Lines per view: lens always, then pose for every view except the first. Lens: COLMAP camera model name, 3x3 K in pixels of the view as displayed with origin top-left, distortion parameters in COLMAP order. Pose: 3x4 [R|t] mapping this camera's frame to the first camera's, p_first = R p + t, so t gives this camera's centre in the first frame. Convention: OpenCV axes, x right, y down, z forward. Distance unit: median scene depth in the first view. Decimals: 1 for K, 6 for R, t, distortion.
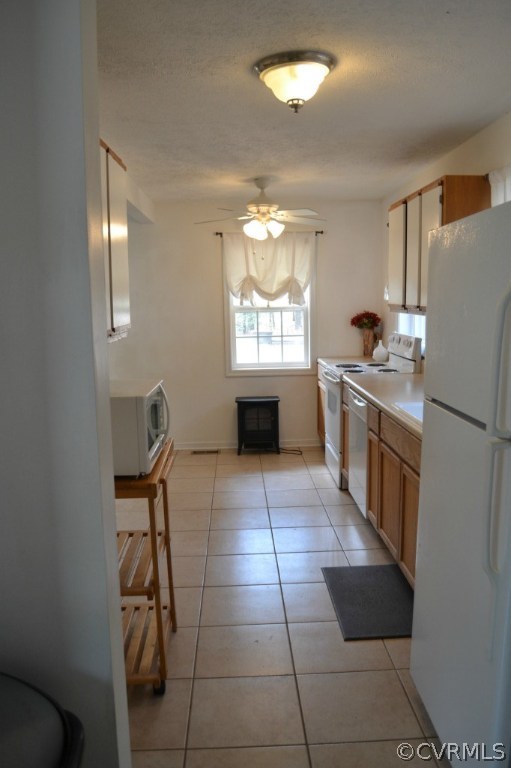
lens RADIAL K [[619.0, 0, 255.9], [0, 619.0, 382.9], [0, 0, 1]] dist [-0.068282, 0.002208]
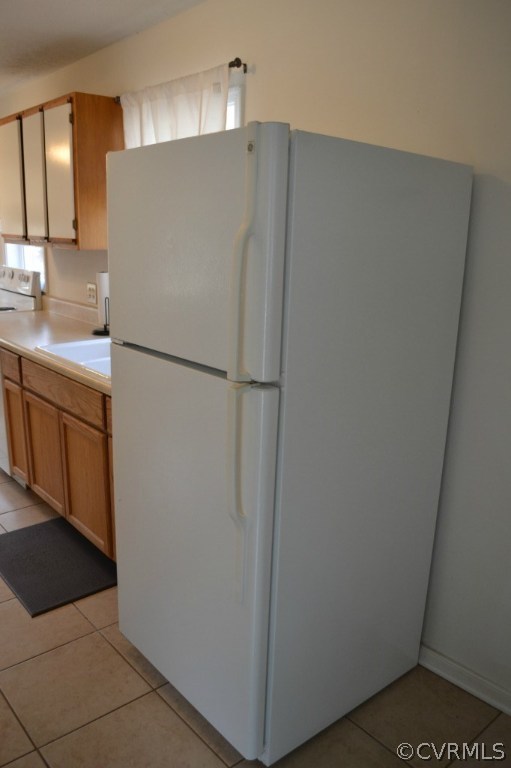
lens RADIAL K [[619.0, 0, 256.7], [0, 619.0, 382.7], [0, 0, 1]] dist [-0.068282, 0.002208]
pose [[0.784046, -0.124170, 0.608155, -0.073729], [0.054681, 0.989794, 0.131595, -0.015012], [-0.618289, -0.069922, 0.782834, 0.091500]]
